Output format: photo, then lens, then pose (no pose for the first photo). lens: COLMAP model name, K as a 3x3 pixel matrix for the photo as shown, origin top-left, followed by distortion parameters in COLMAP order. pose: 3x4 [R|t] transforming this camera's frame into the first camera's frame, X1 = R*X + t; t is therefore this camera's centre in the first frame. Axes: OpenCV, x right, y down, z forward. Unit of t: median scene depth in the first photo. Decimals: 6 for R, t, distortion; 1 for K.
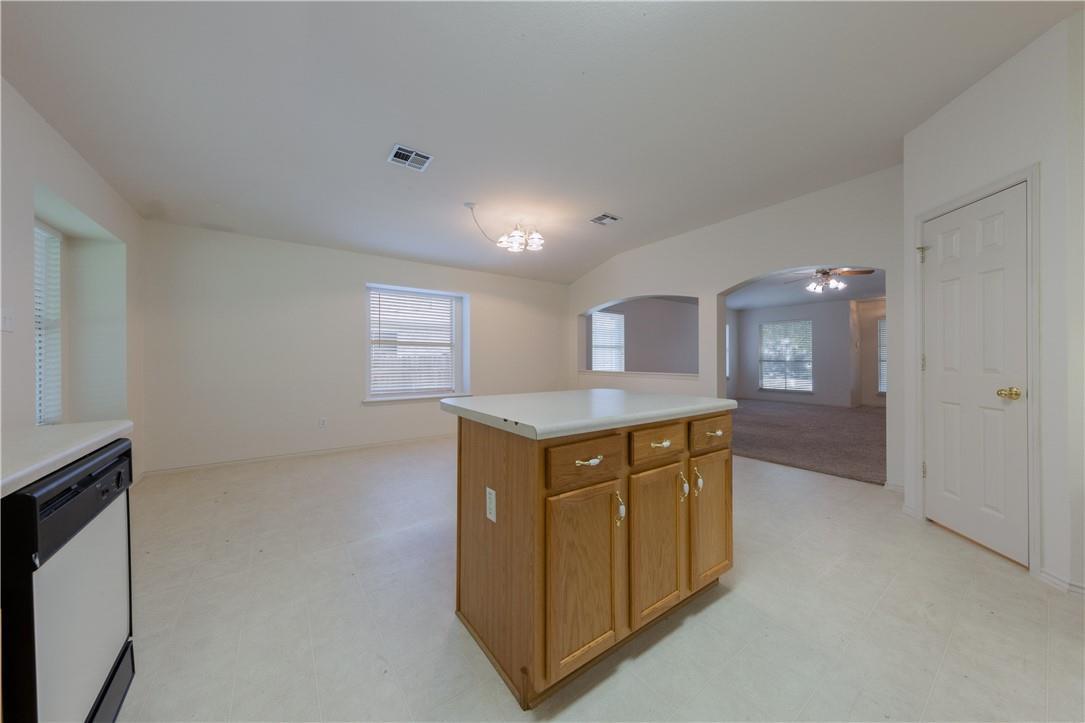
lens RADIAL K [[360.8, 0, 539.4], [0, 360.8, 358.6], [0, 0, 1]] dist [-0.000004, 0.000015]
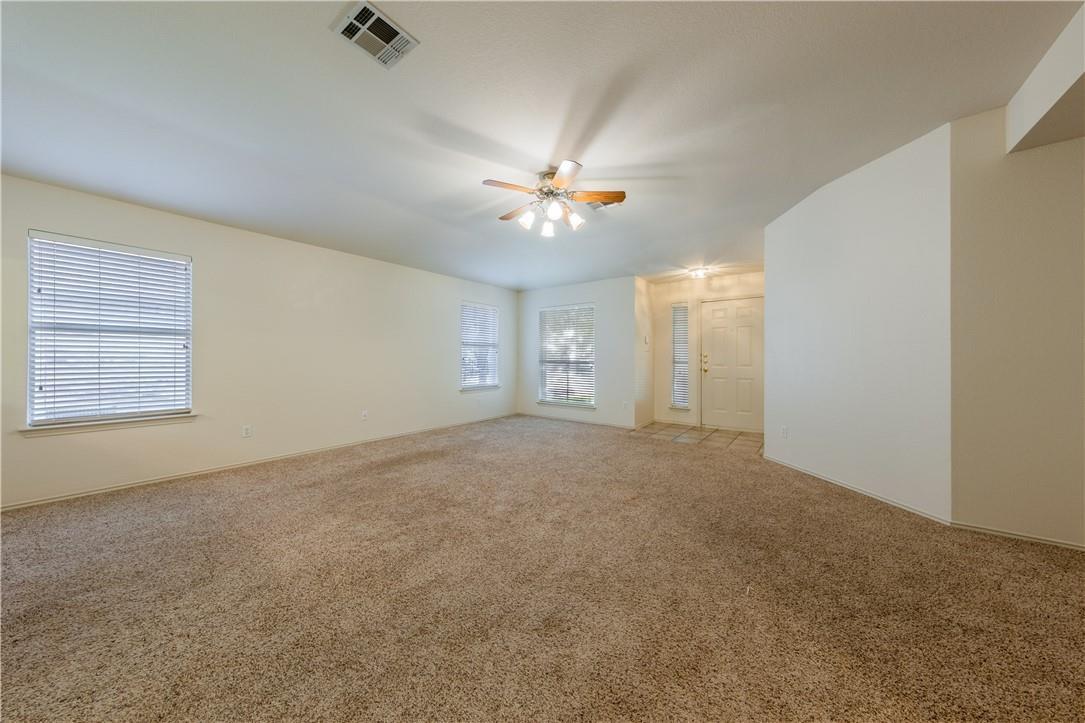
lens RADIAL K [[360.8, 0, 539.4], [0, 360.8, 358.6], [0, 0, 1]] dist [-0.000004, 0.000015]
pose [[0.958354, 0.005732, 0.285526, 0.740858], [-0.006192, 0.999981, 0.000705, -0.000678], [-0.285517, -0.002444, 0.958371, 0.581710]]
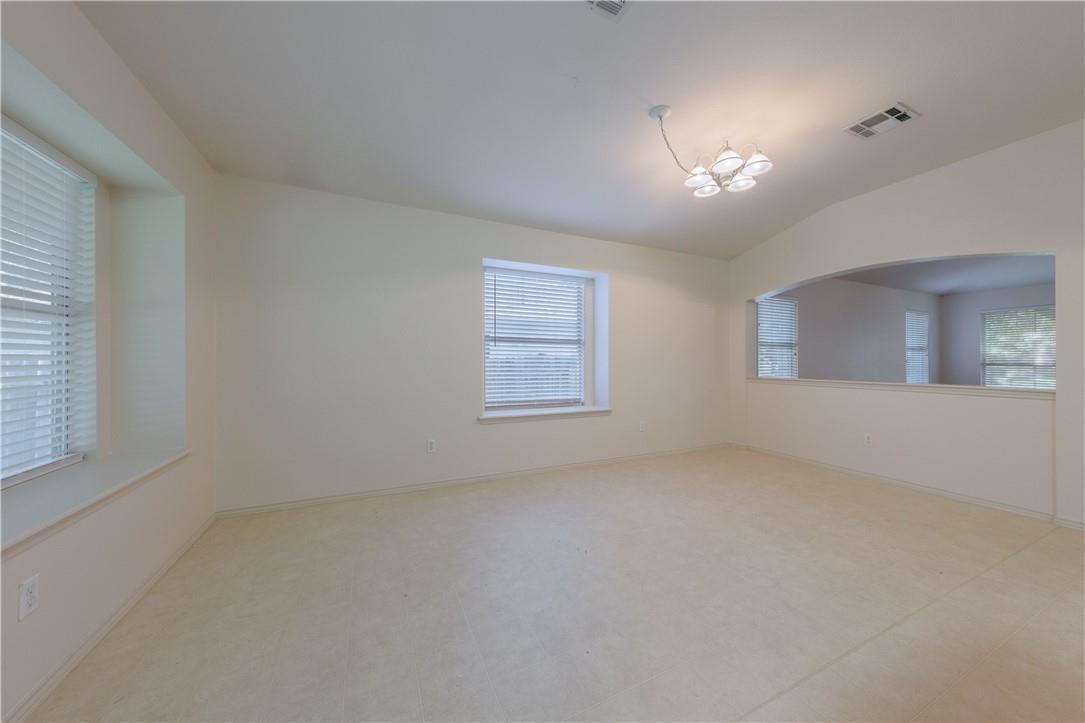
lens RADIAL K [[360.8, 0, 539.4], [0, 360.8, 358.6], [0, 0, 1]] dist [-0.000004, 0.000015]
pose [[0.980728, 0.003818, -0.195339, -0.184201], [-0.004036, 0.999992, -0.000720, -0.002444], [0.195334, 0.001495, 0.980736, 0.246394]]
